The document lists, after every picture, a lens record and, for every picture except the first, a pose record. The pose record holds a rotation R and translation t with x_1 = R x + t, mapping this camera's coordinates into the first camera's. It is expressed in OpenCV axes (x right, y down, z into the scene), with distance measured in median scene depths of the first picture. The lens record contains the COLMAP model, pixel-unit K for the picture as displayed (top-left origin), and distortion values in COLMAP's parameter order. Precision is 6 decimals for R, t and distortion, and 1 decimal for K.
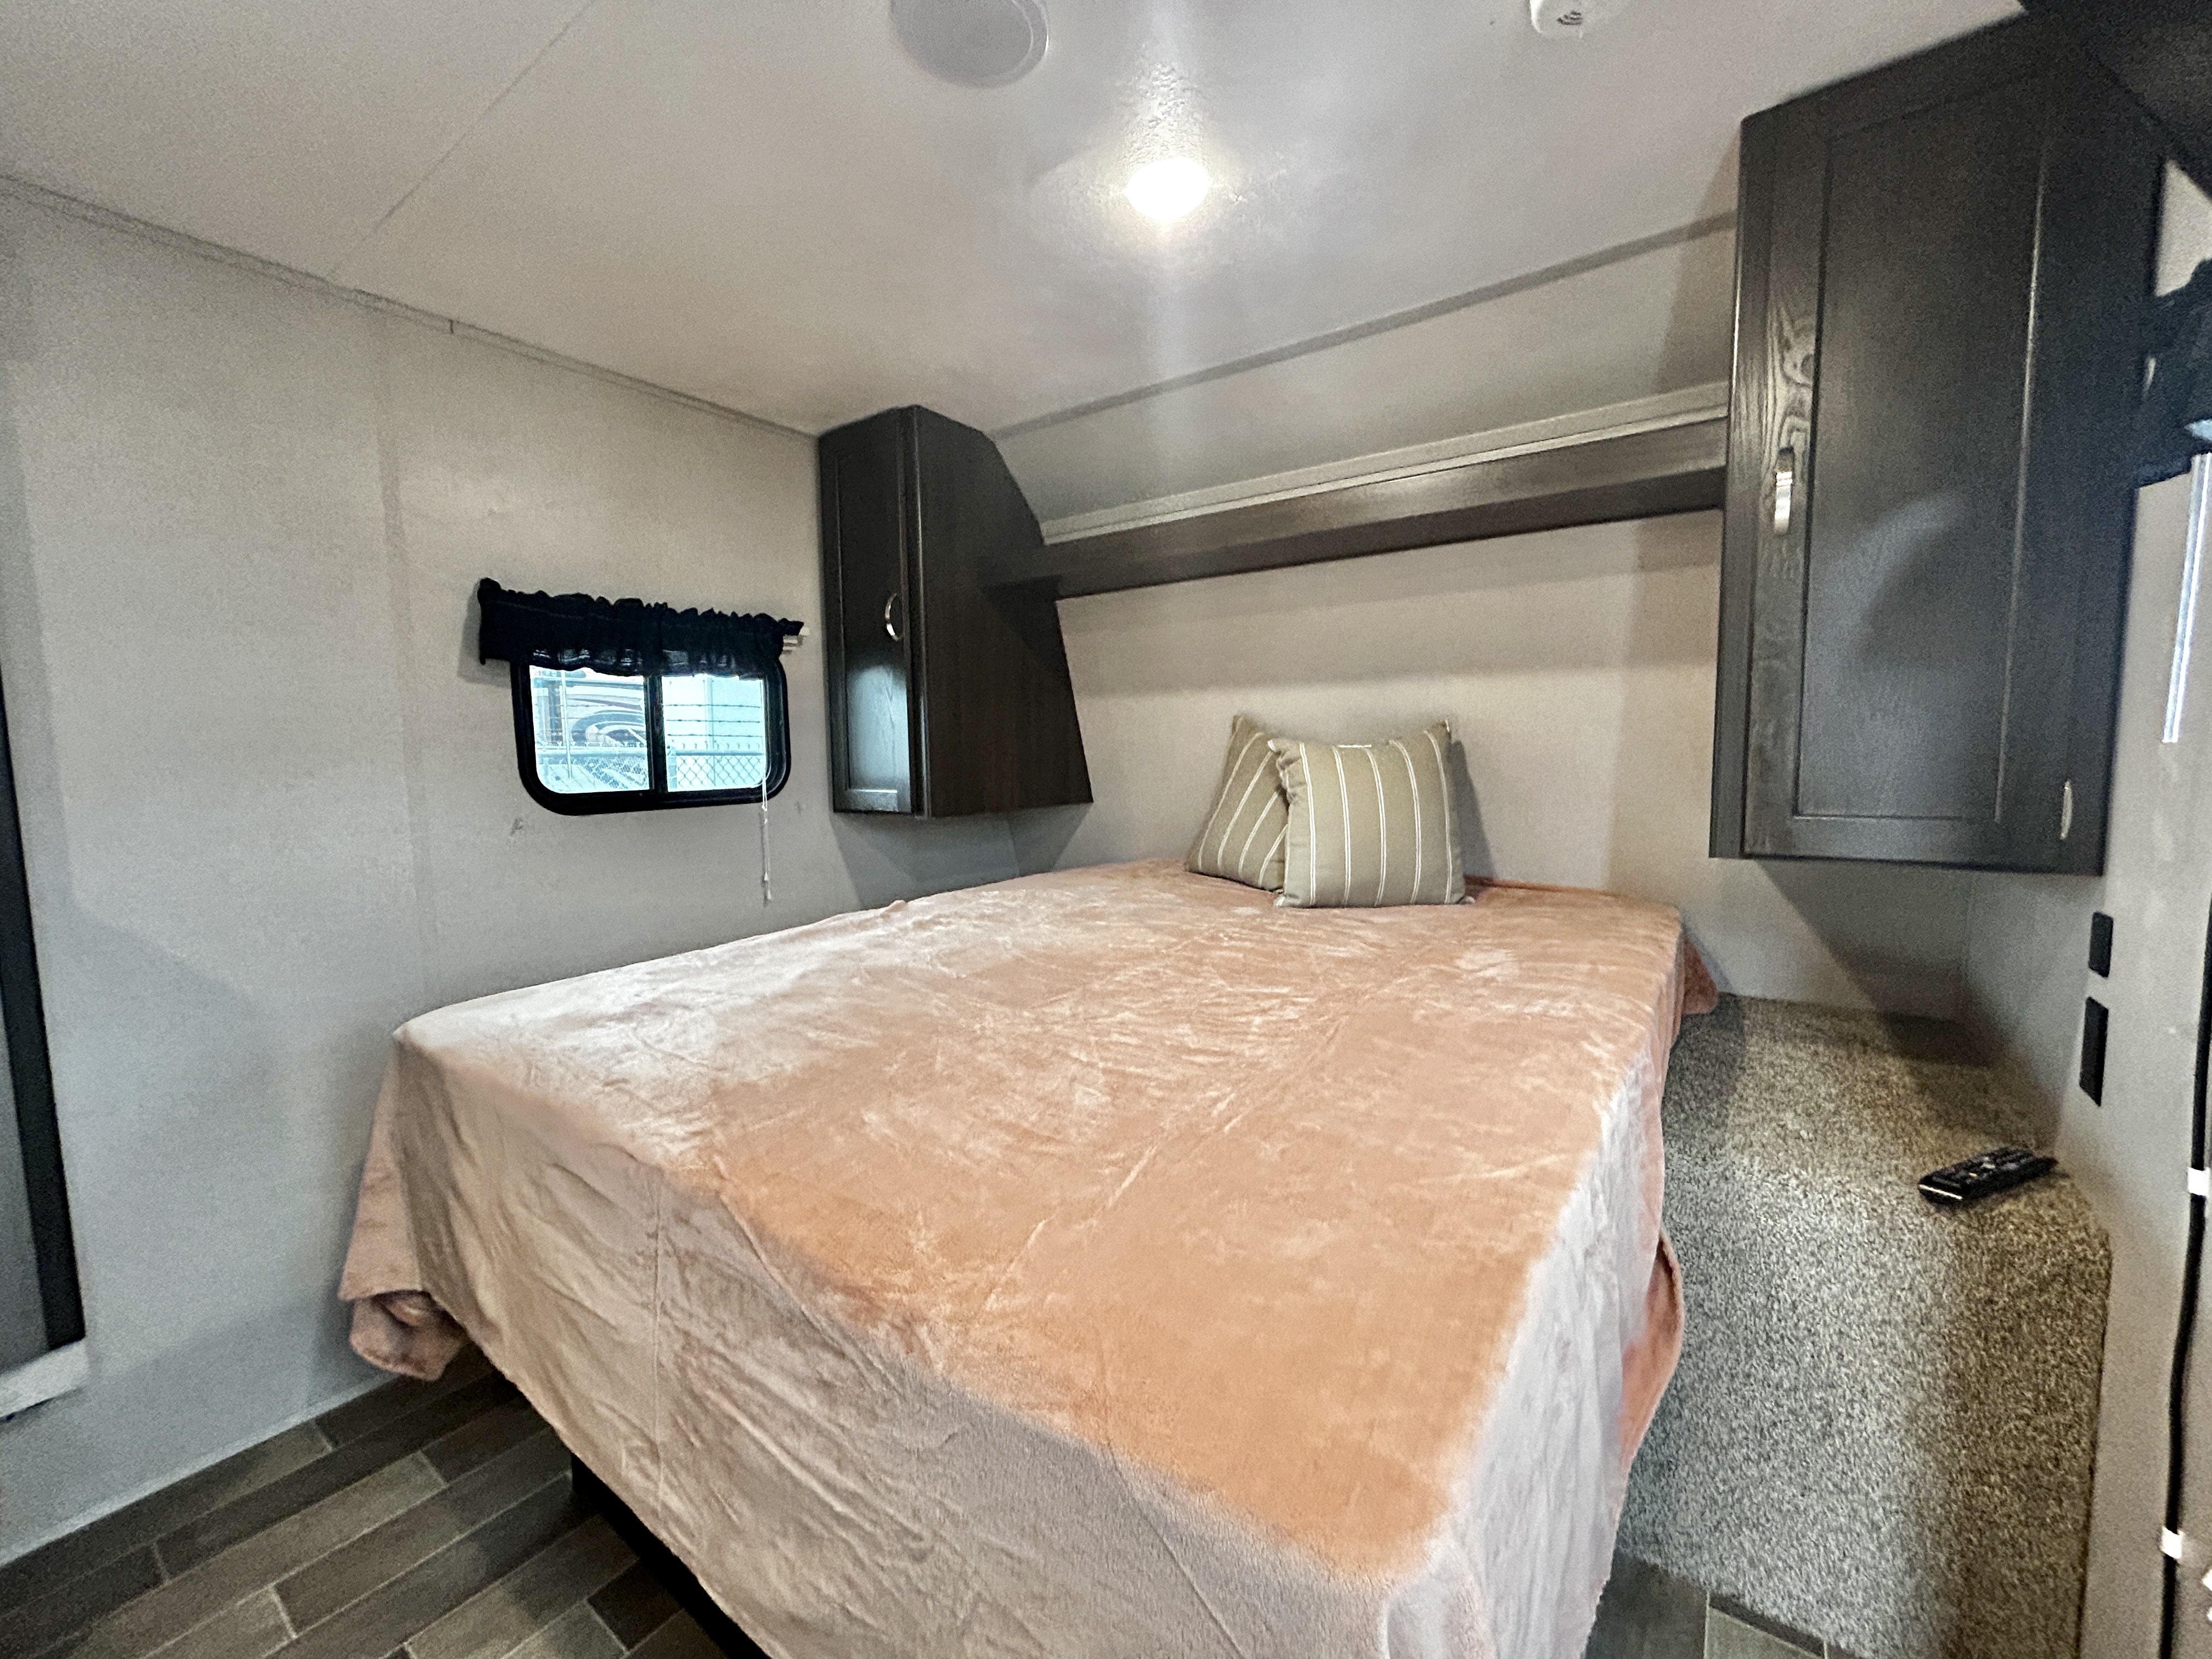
lens RADIAL K [[892.6, 0, 1108.0], [0, 892.6, 821.8], [0, 0, 1]] dist [-0.000085, 0.000380]
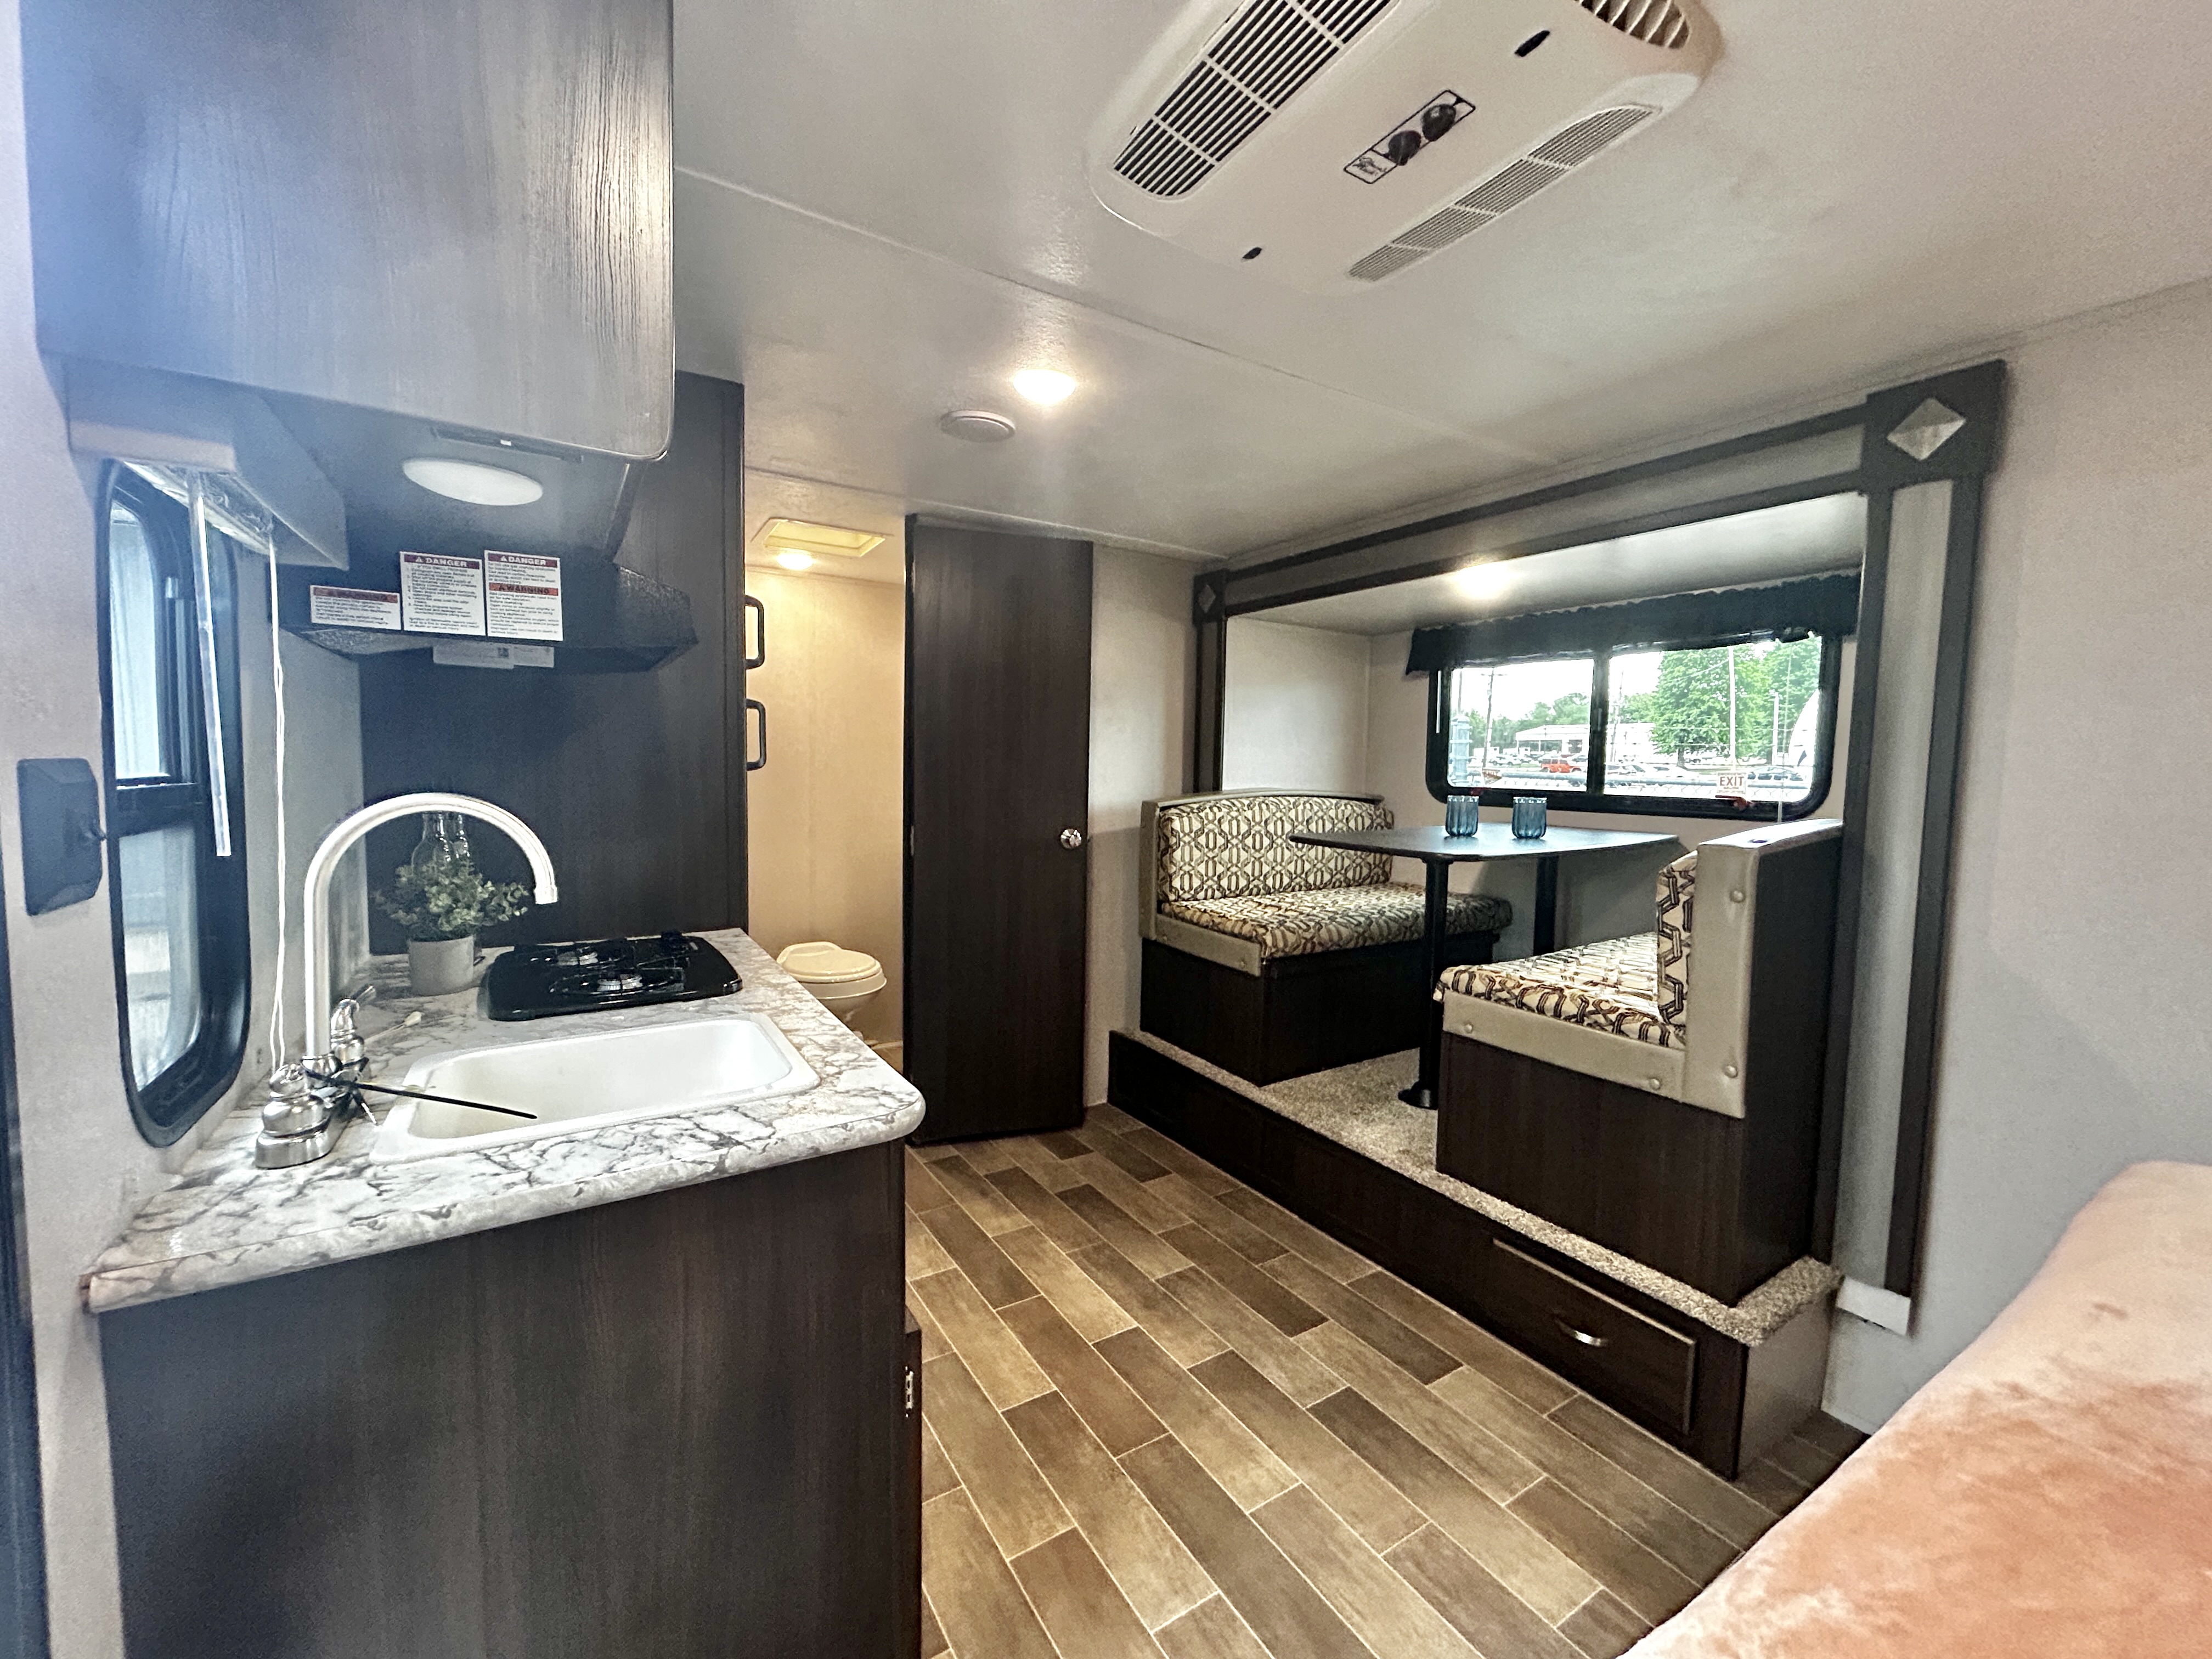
lens RADIAL K [[892.6, 0, 1110.7], [0, 892.6, 825.9], [0, 0, 1]] dist [-0.000085, 0.000380]
pose [[-0.372920, 0.072500, -0.925027, 0.306937], [-0.094043, 0.988855, 0.115415, -0.082251], [0.923085, 0.130033, -0.361946, 0.337283]]
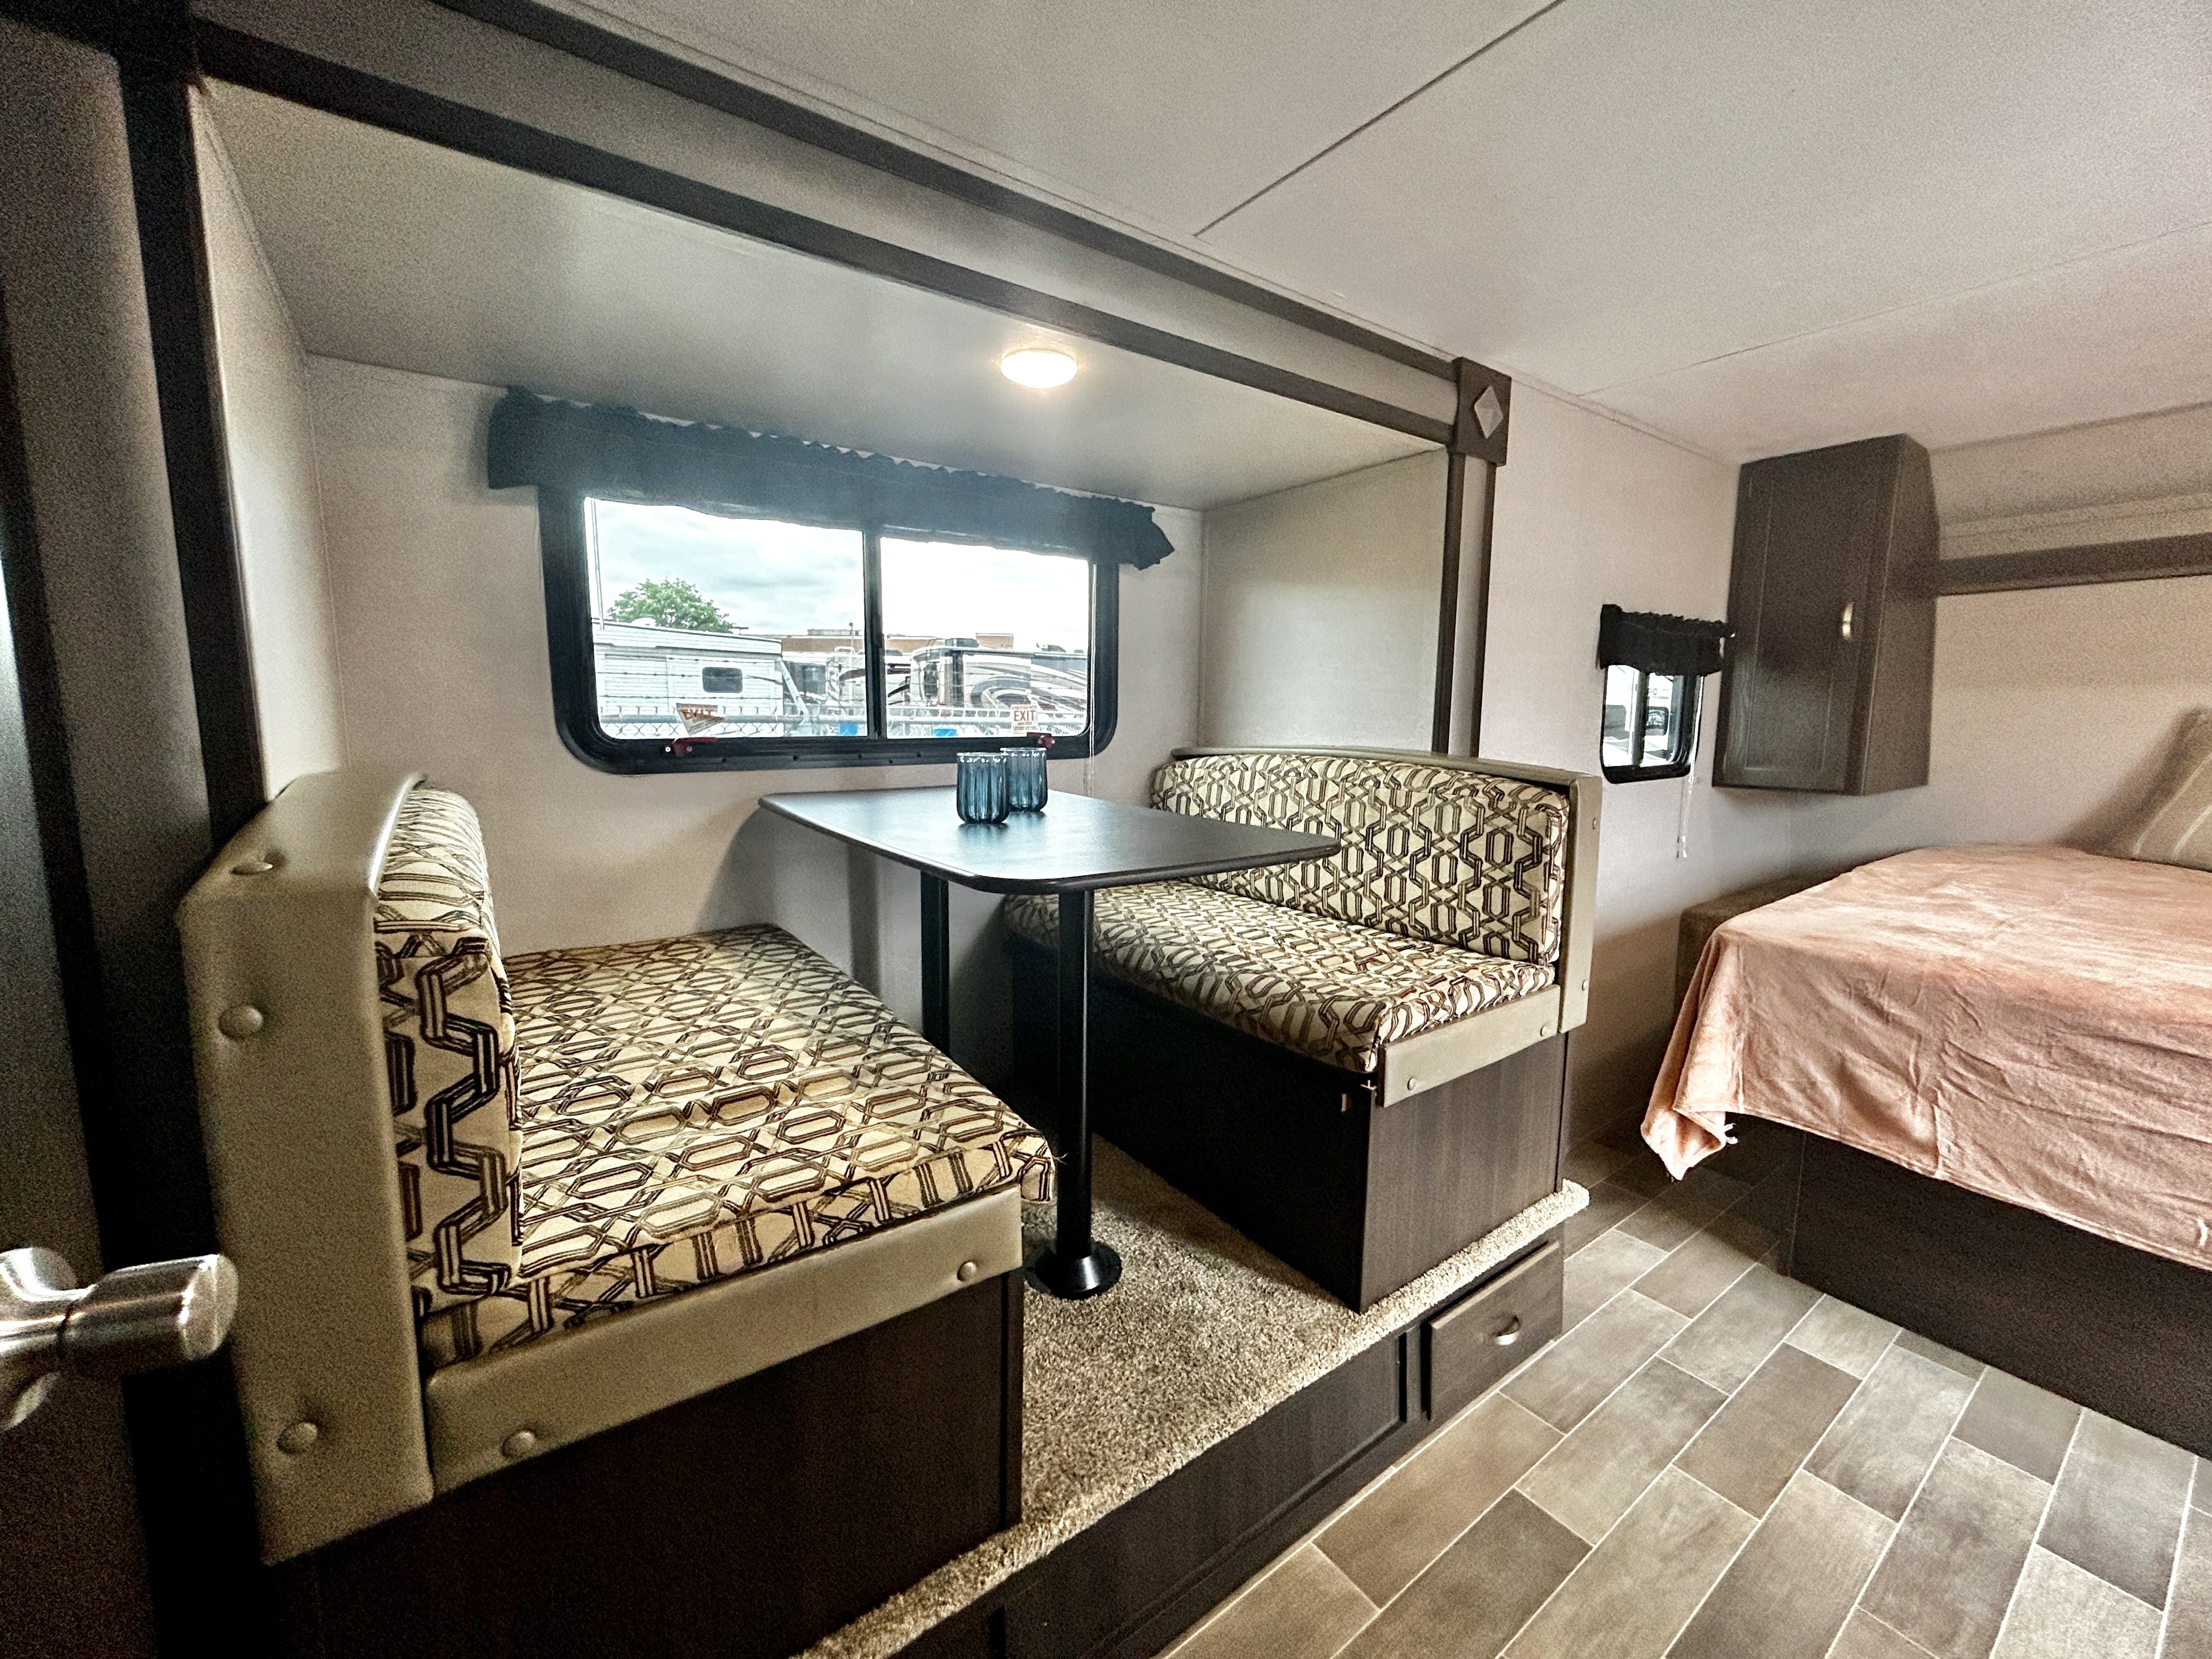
lens RADIAL K [[892.6, 0, 1098.2], [0, 892.6, 826.1], [0, 0, 1]] dist [-0.000085, 0.000380]
pose [[0.949238, 0.056978, -0.309356, -1.241806], [-0.043580, 0.997795, 0.050055, 0.031428], [0.311526, -0.034032, 0.949628, -0.642790]]
